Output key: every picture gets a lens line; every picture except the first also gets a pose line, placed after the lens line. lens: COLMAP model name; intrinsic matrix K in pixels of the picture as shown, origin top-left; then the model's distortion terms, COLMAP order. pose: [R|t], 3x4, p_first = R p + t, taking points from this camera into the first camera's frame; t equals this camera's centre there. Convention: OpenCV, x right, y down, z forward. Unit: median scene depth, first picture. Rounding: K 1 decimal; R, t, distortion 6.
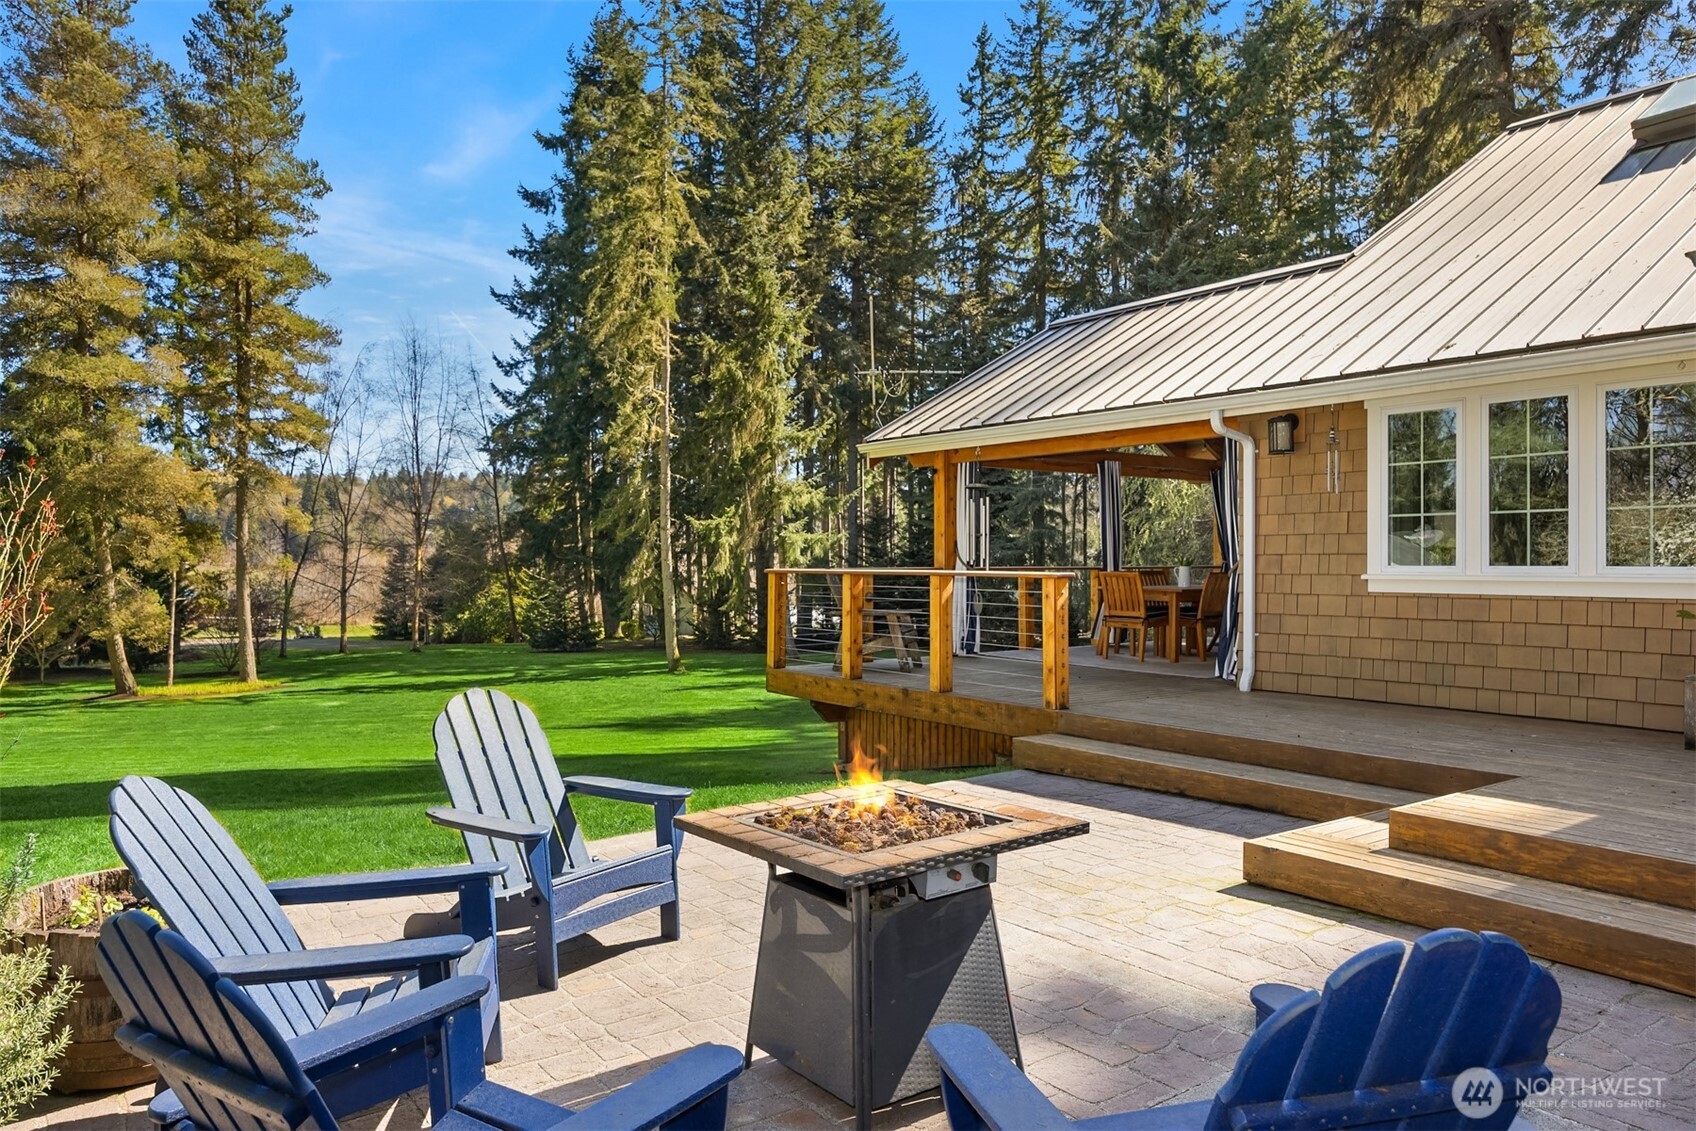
lens RADIAL K [[1142.1, 0, 853.4], [0, 1142.1, 577.4], [0, 0, 1]] dist [-0.004982, 0.004296]
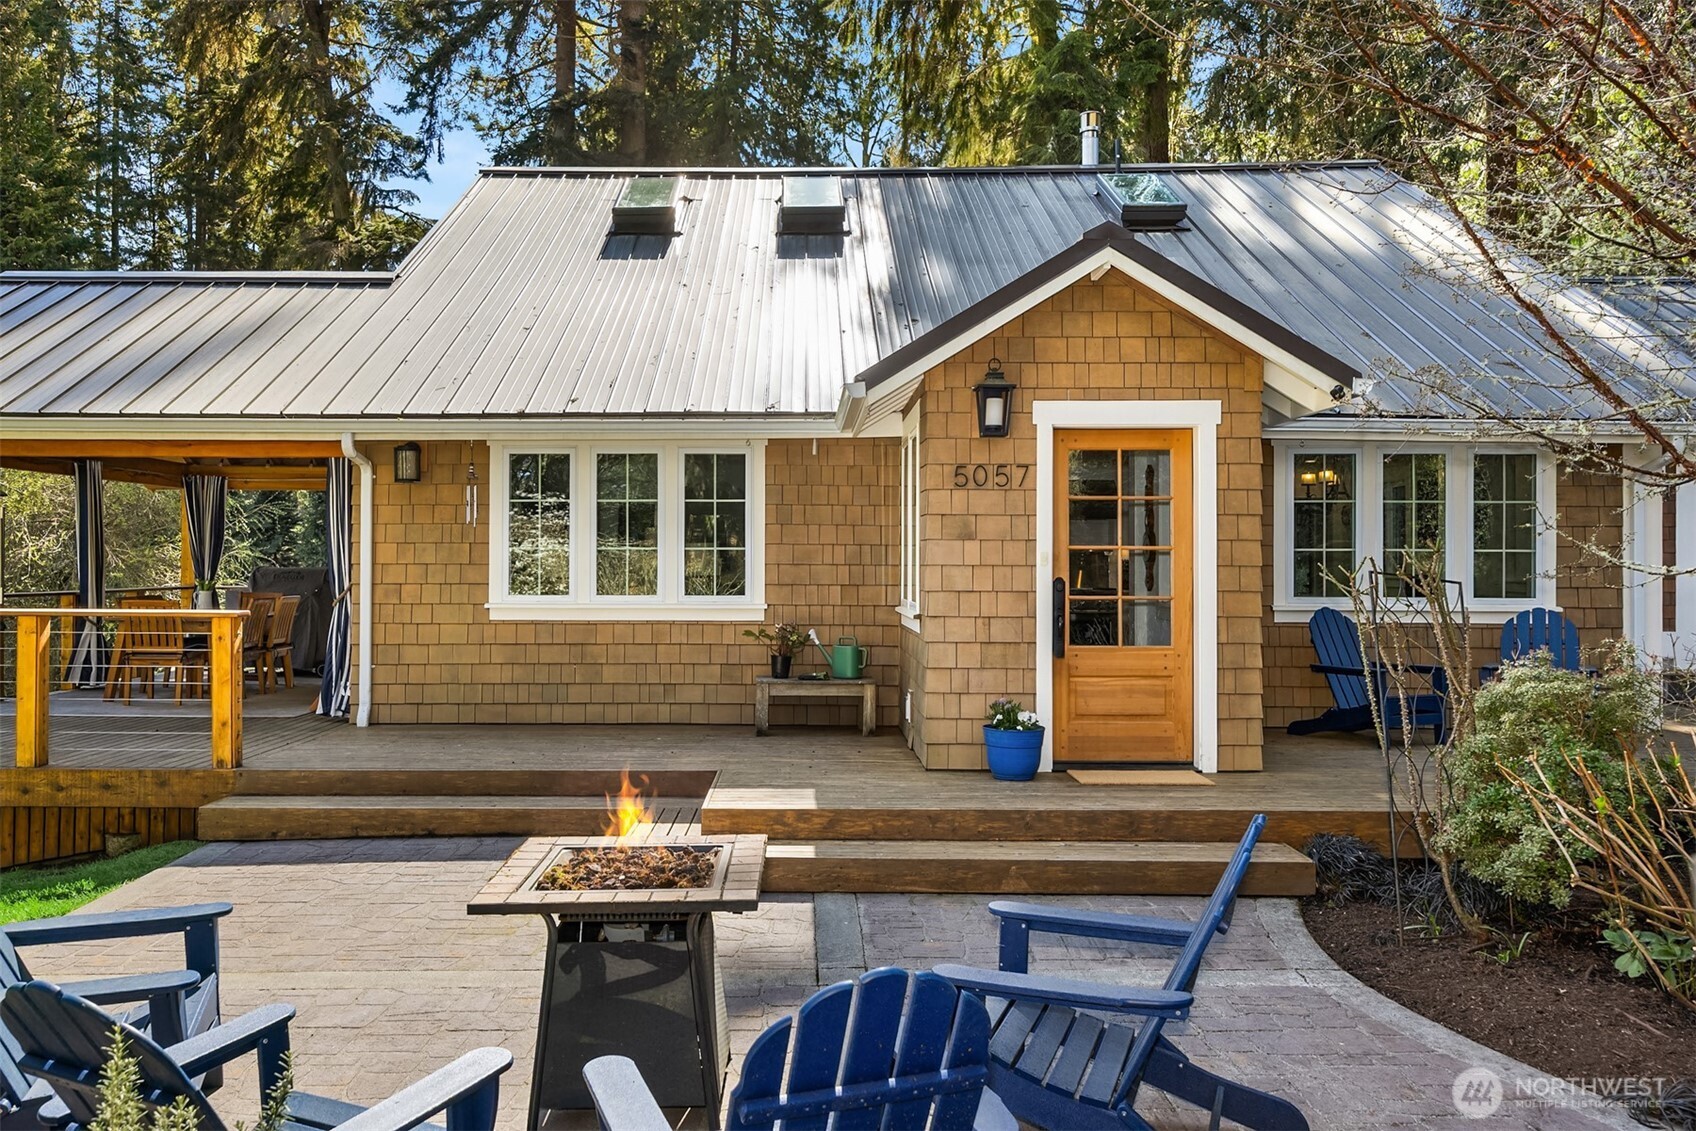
lens RADIAL K [[1318.2, 0, 848.4], [0, 1318.2, 560.5], [0, 0, 1]] dist [0.010132, 0.001536]
pose [[0.573587, 0.005310, 0.819128, -0.357525], [0.005225, 0.999935, -0.010141, -0.028277], [-0.819128, 0.010097, 0.573522, 0.032749]]
